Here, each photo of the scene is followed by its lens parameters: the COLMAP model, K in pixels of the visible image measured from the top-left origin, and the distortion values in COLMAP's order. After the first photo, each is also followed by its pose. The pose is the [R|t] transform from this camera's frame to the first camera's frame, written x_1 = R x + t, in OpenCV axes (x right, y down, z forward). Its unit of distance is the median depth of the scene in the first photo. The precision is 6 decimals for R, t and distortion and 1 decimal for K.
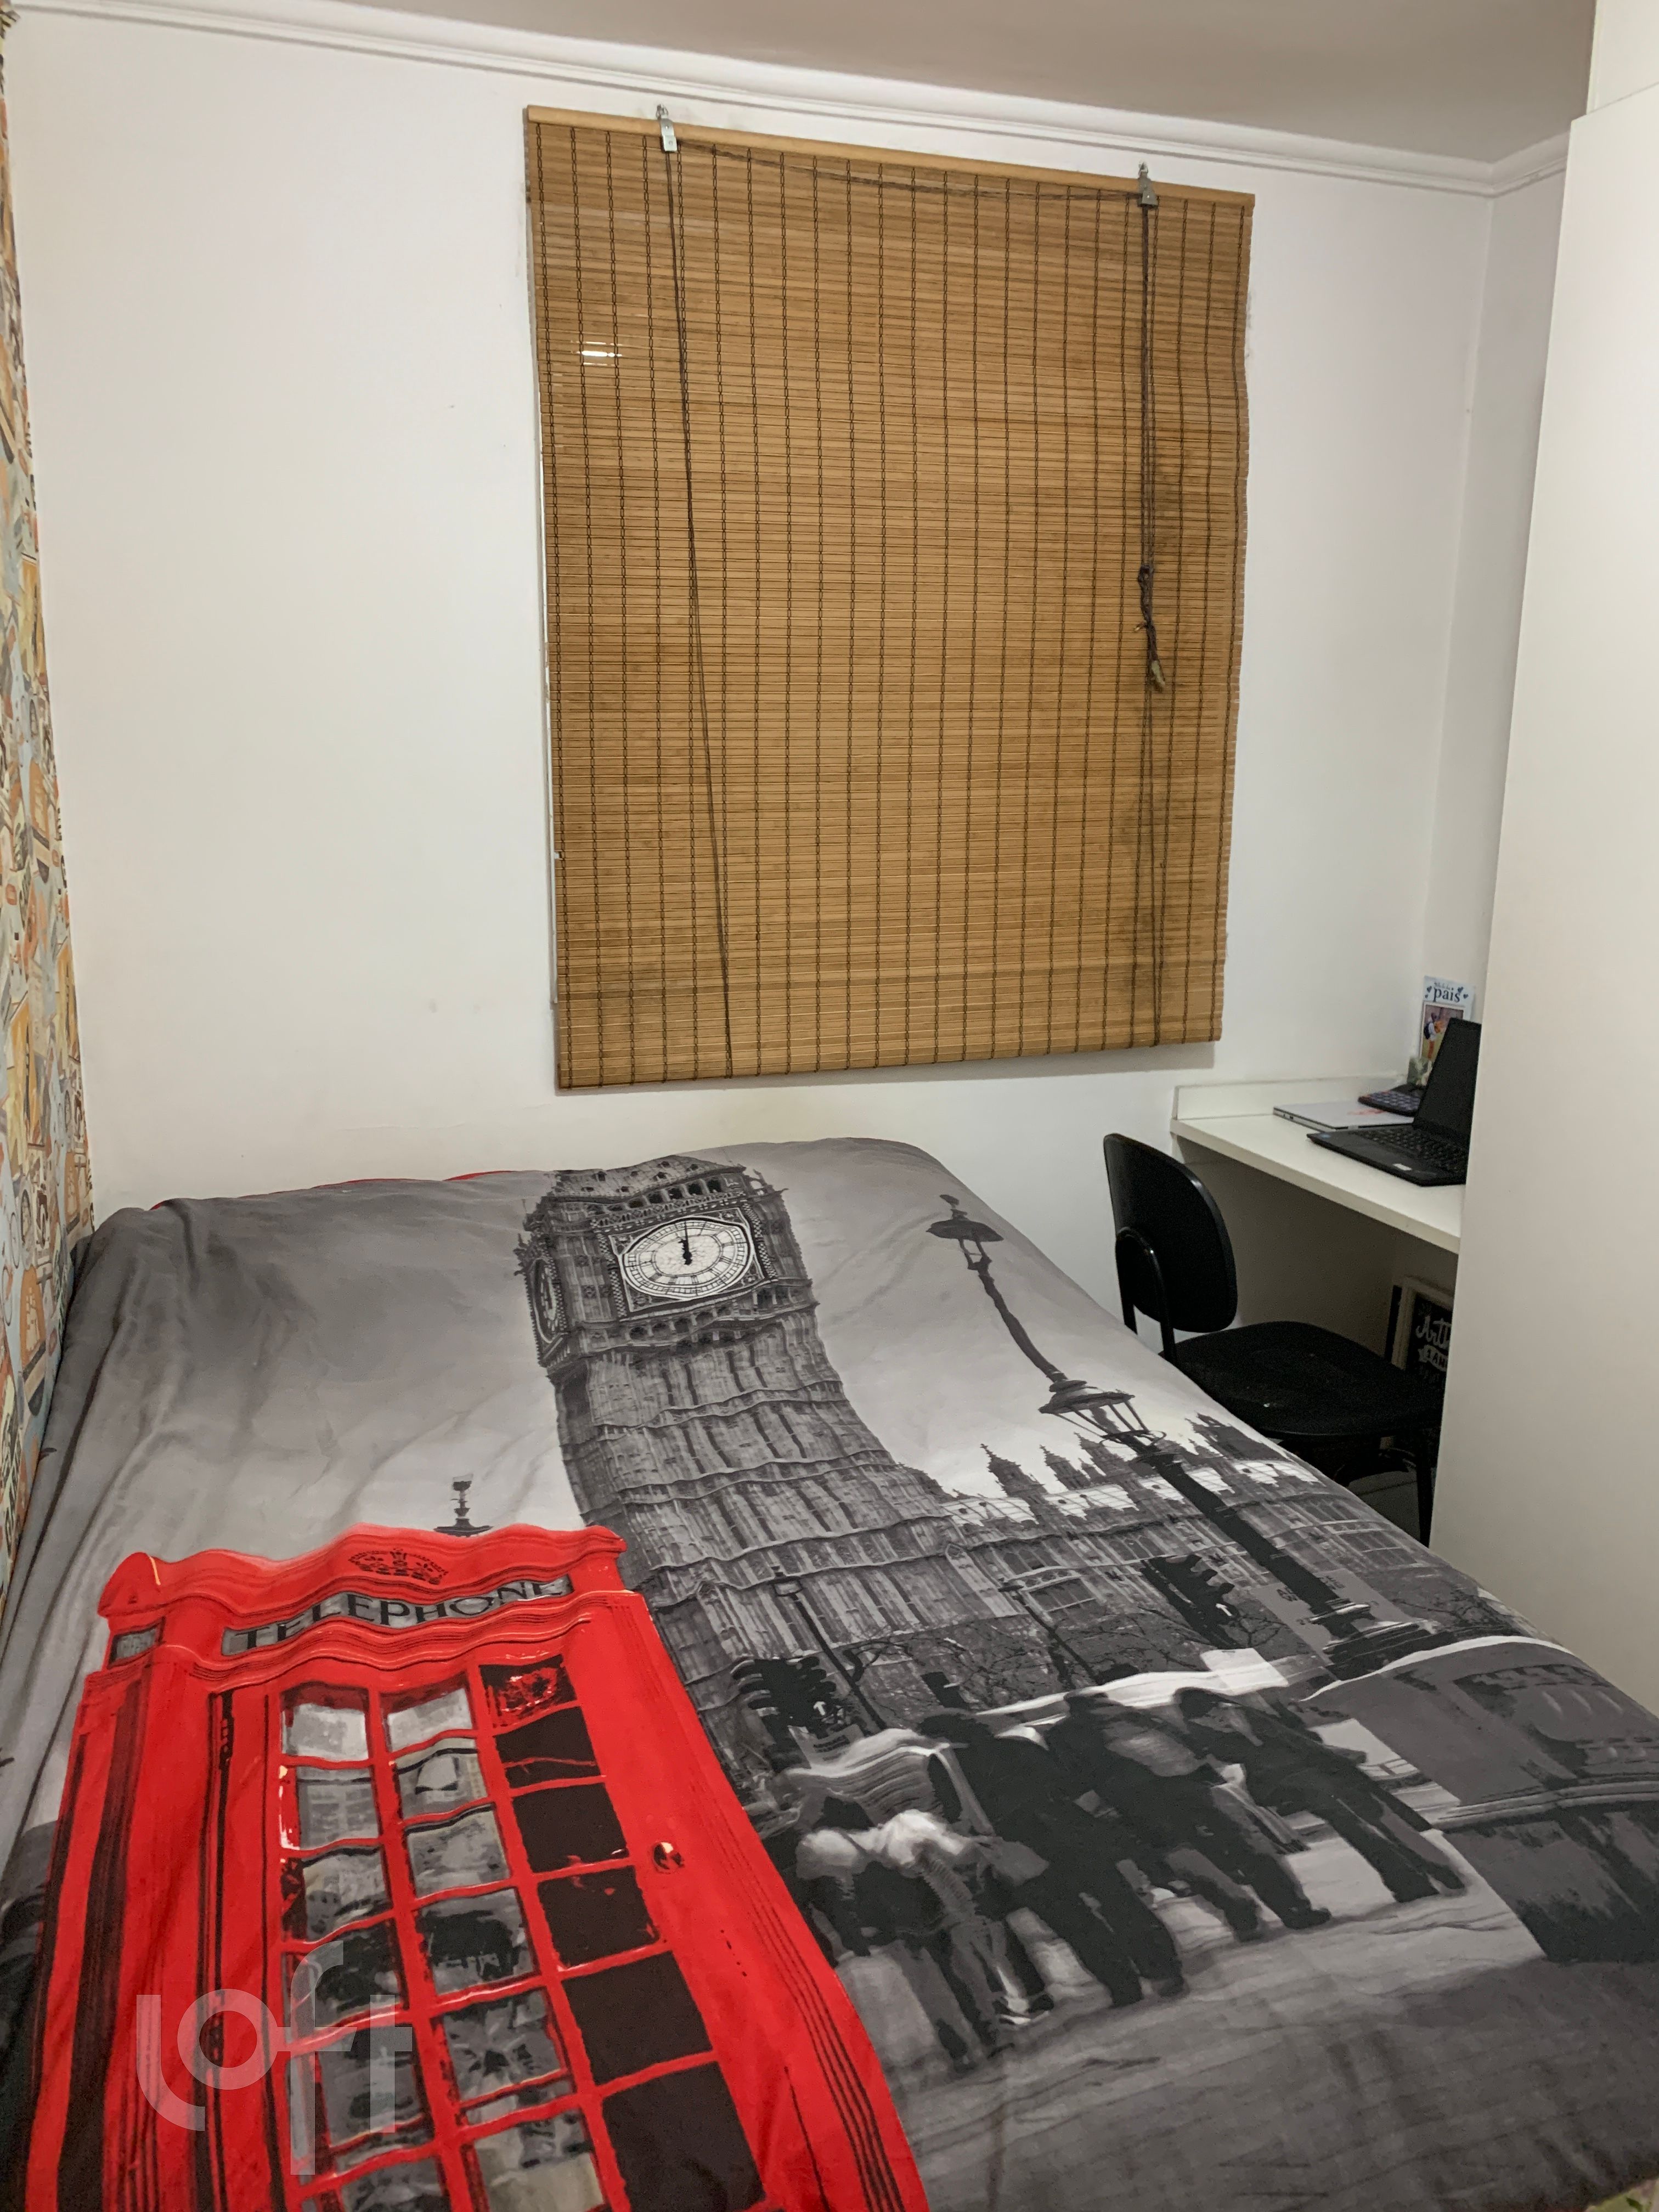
lens RADIAL K [[1720.5, 0, 758.6], [0, 1720.5, 1119.5], [0, 0, 1]] dist [0.043840, -0.046858]
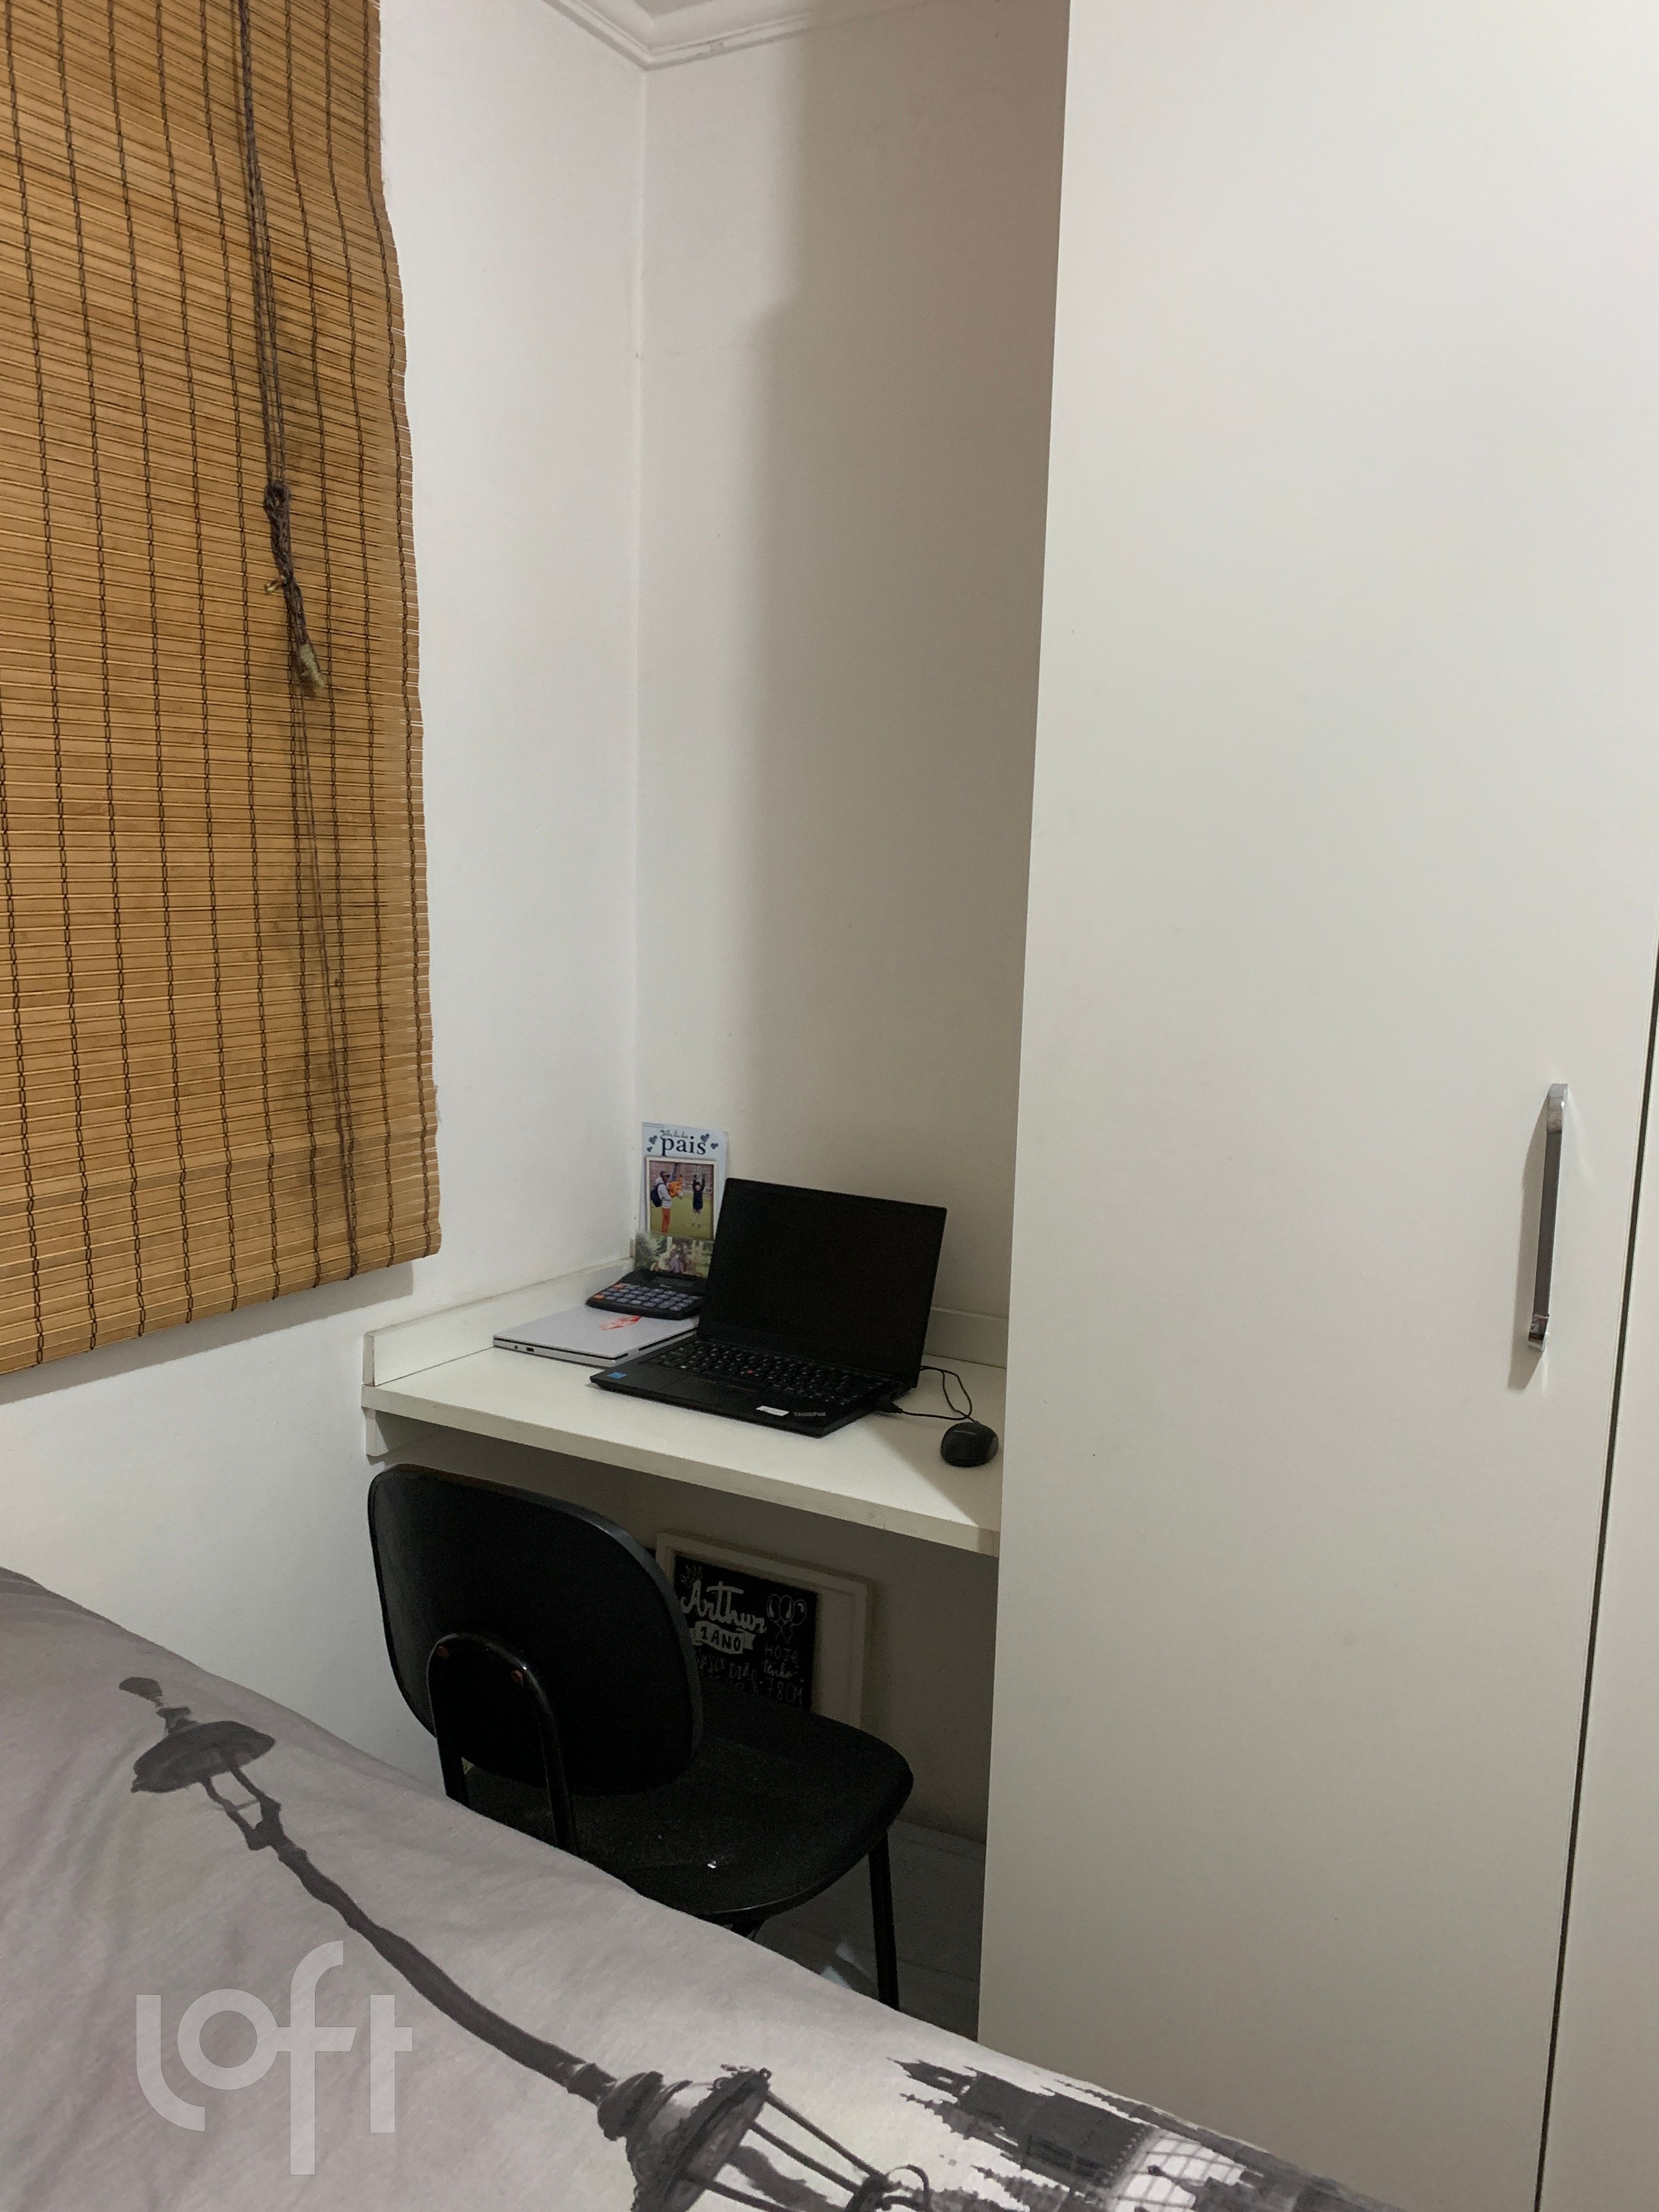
lens RADIAL K [[1720.5, 0, 819.4], [0, 1720.5, 1103.7], [0, 0, 1]] dist [0.043840, -0.046858]
pose [[0.733363, -0.083286, 0.674716, -0.056357], [0.134113, 0.990688, -0.023481, -0.069715], [-0.666477, 0.107708, 0.737704, 0.453045]]
